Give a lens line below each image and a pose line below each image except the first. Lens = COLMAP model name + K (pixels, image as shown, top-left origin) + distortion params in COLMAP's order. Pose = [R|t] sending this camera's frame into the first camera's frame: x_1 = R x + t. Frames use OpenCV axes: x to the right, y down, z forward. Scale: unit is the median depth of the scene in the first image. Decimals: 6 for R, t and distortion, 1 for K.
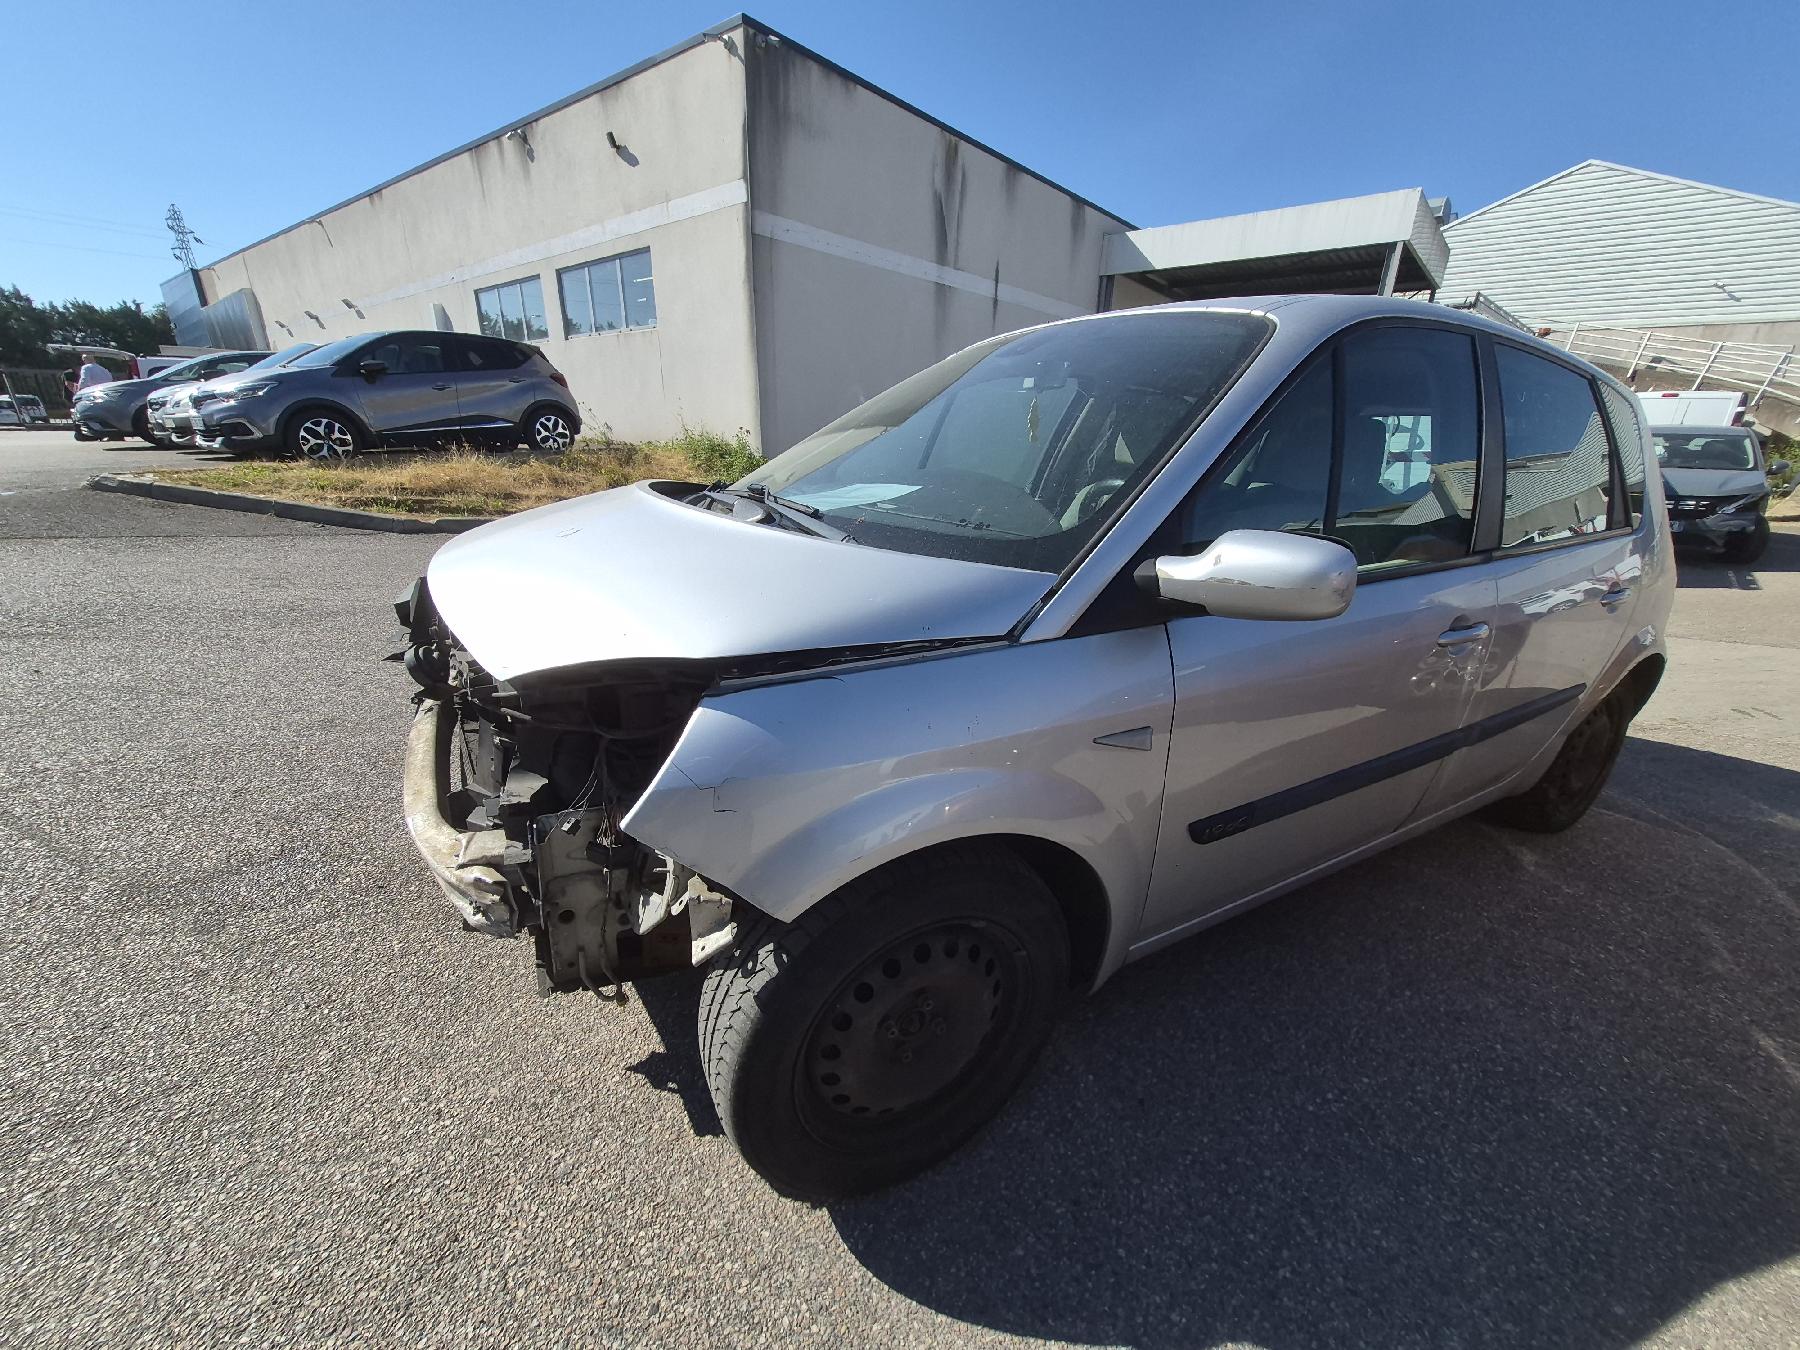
lens RADIAL K [[702.8, 0, 898.4], [0, 702.8, 666.4], [0, 0, 1]] dist [0.009228, -0.002969]
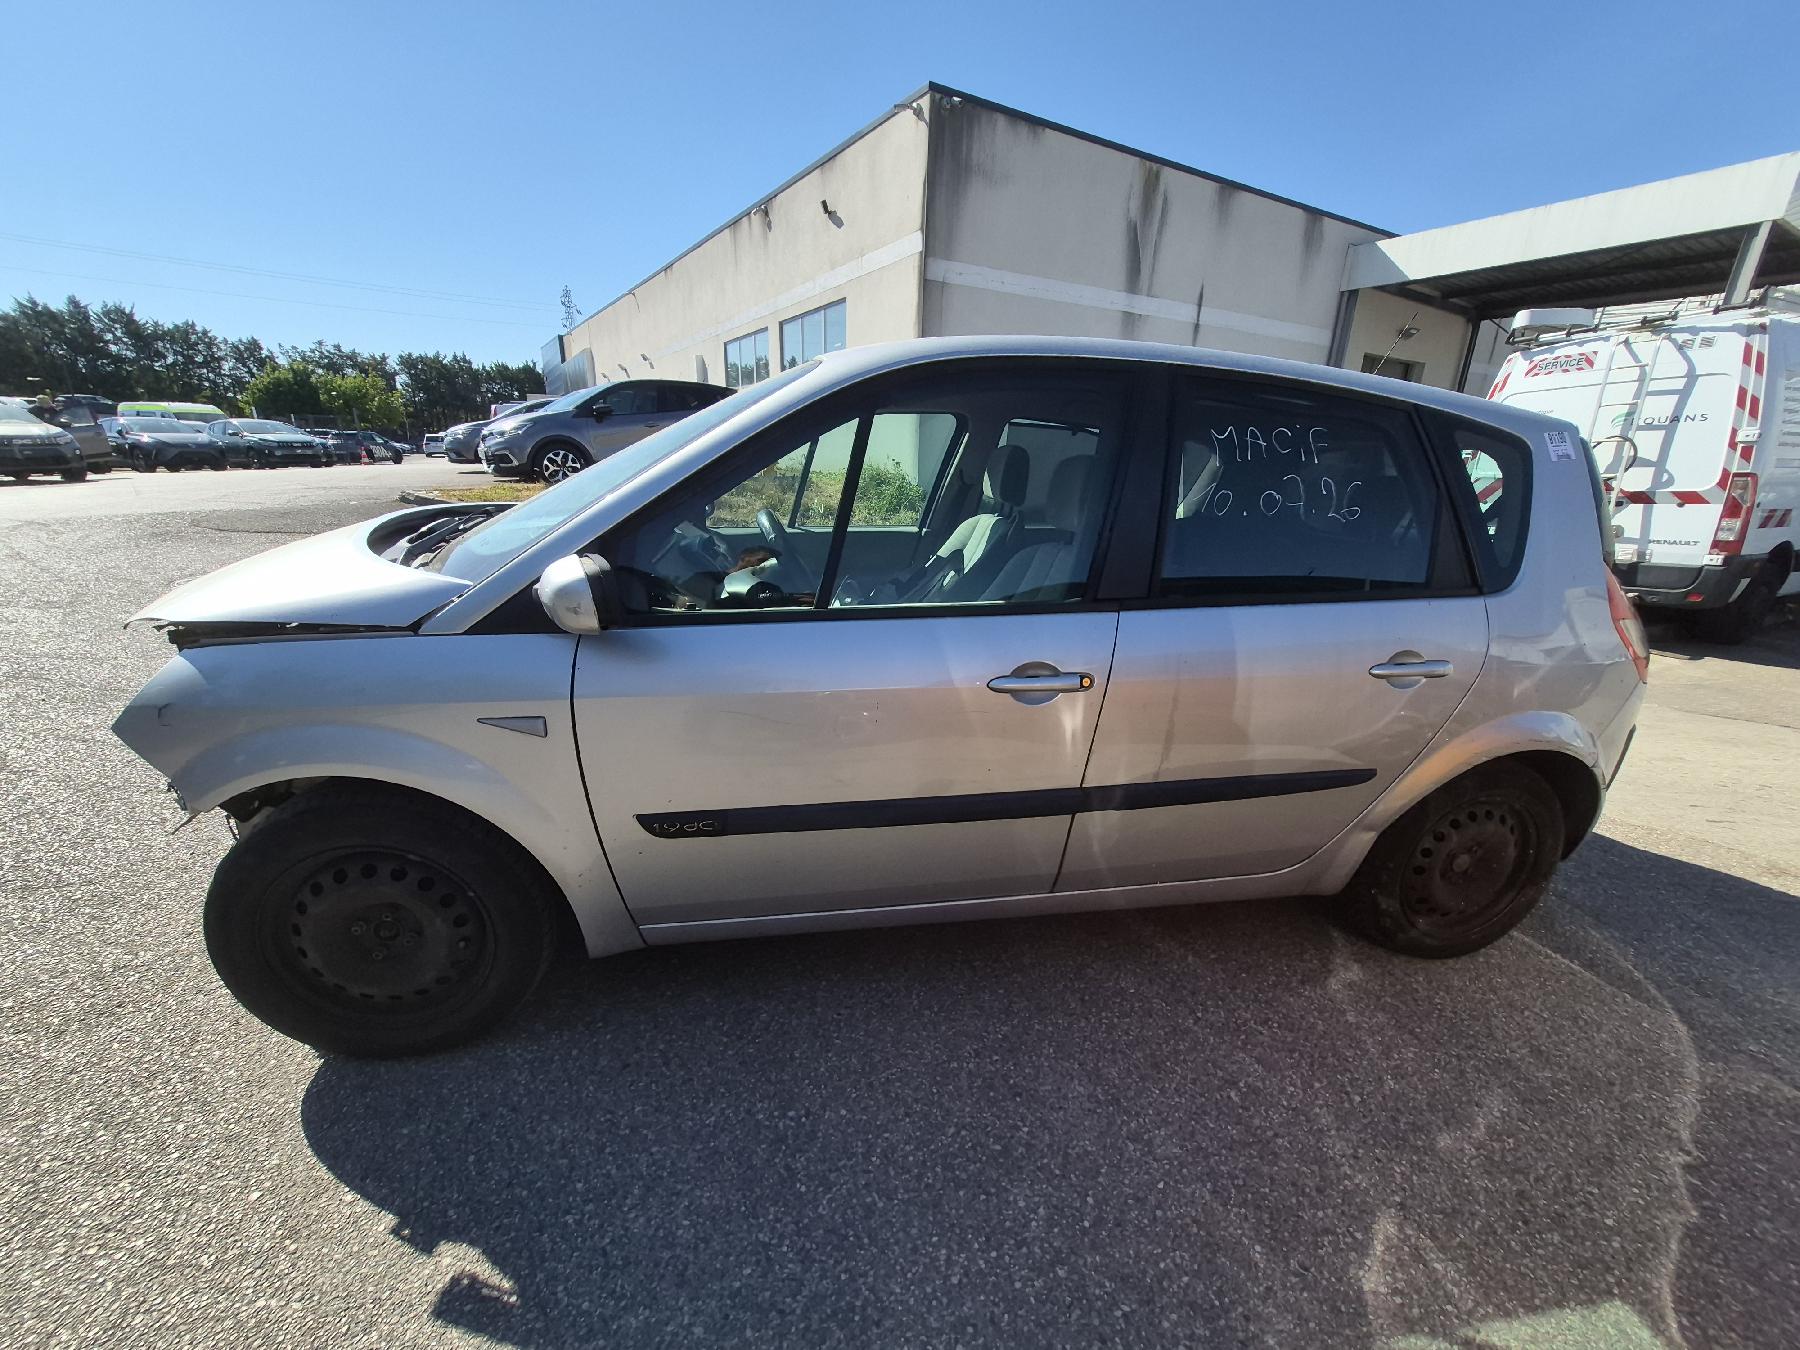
lens RADIAL K [[702.8, 0, 897.1], [0, 702.8, 662.3], [0, 0, 1]] dist [0.009228, -0.002969]
pose [[0.946090, 0.093792, -0.310029, 0.191244], [-0.107149, 0.993895, -0.026300, -0.005256], [0.305669, 0.058101, 0.950363, 0.008112]]
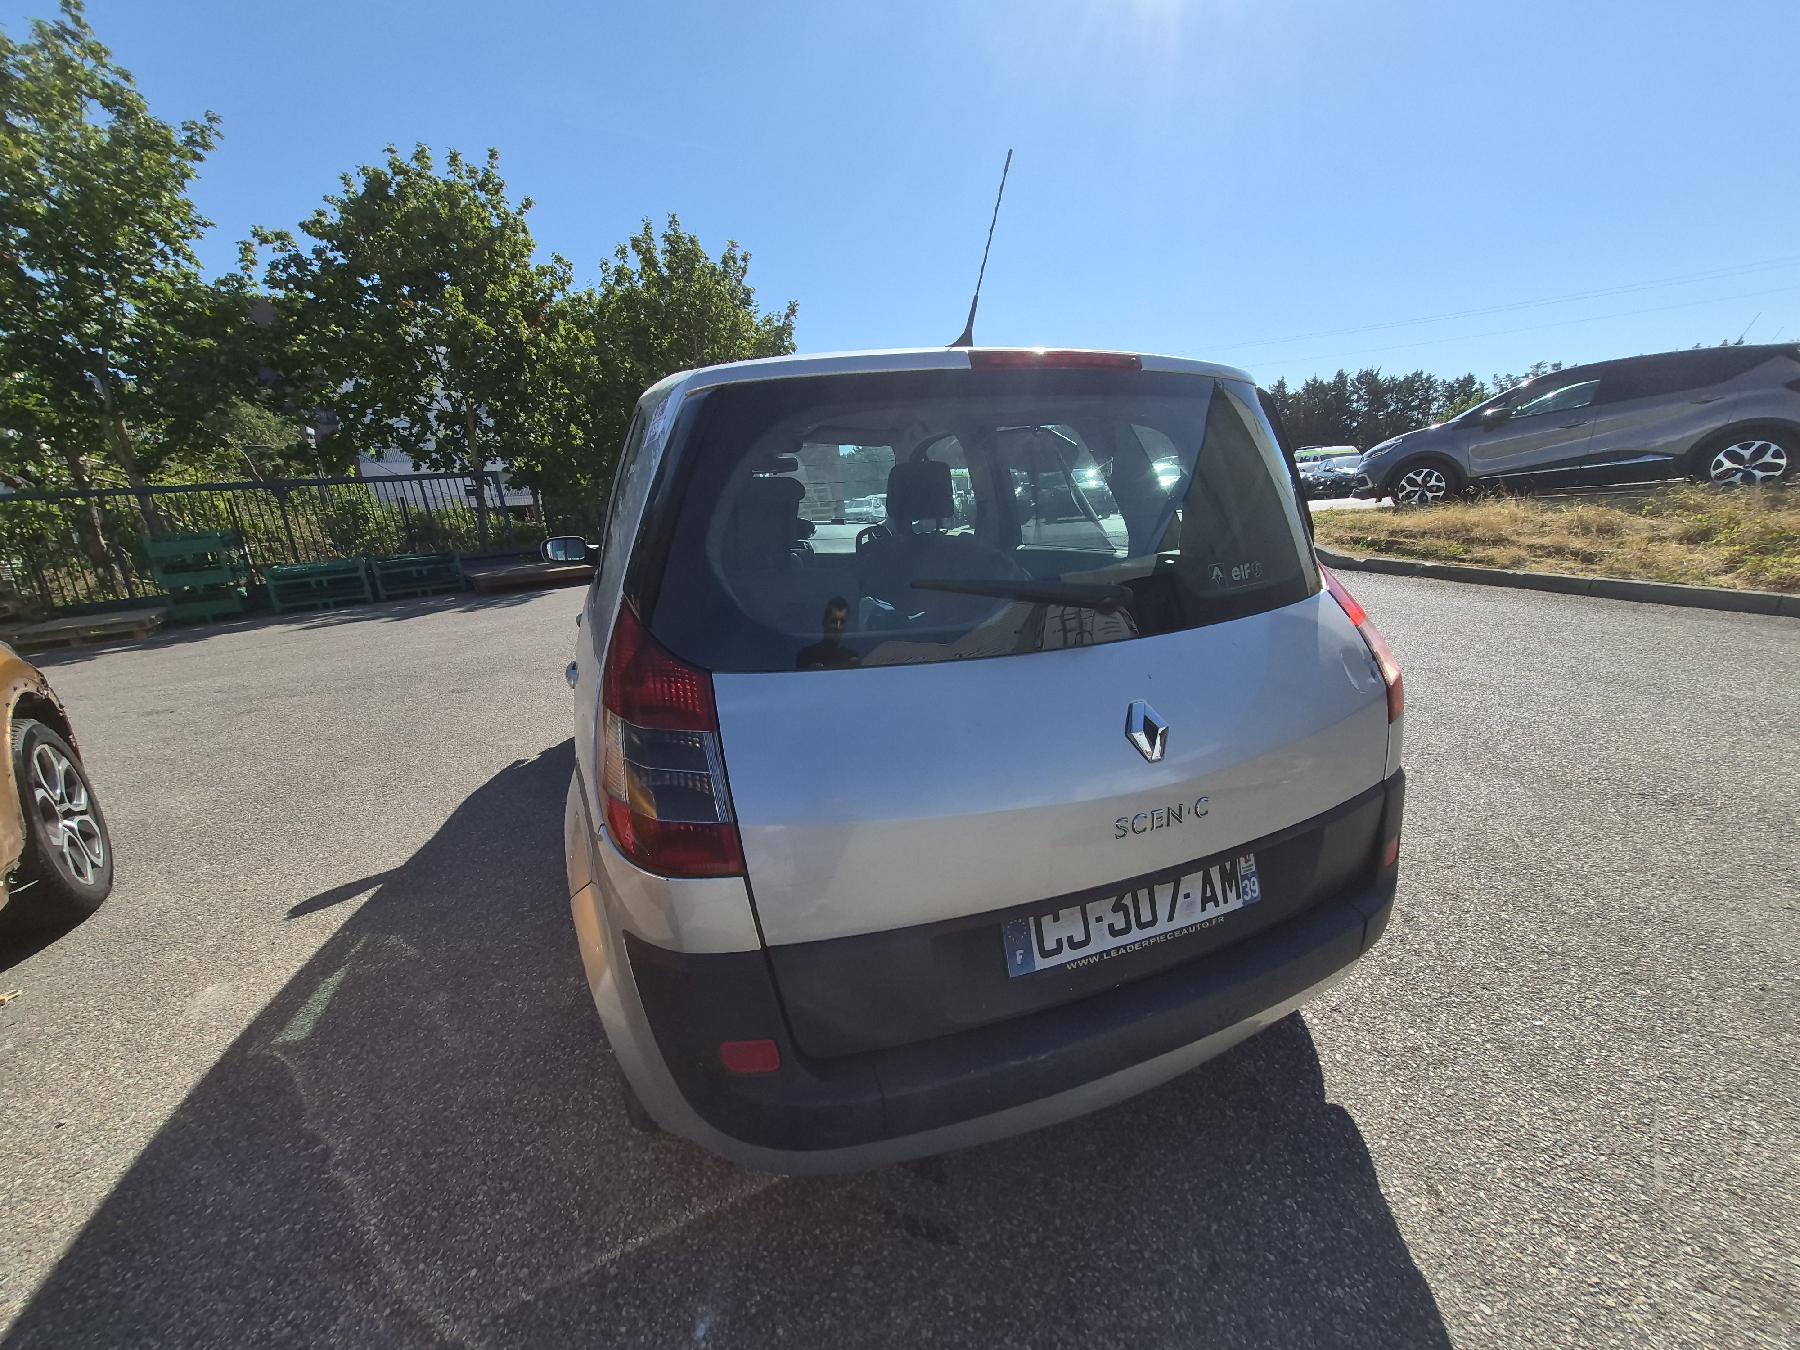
lens RADIAL K [[702.8, 0, 912.4], [0, 702.8, 671.7], [0, 0, 1]] dist [0.009228, -0.002969]
pose [[-0.129474, 0.226236, -0.965429, 0.490926], [-0.268835, 0.929150, 0.253788, -0.120575], [0.954444, 0.292400, -0.059481, 0.396795]]
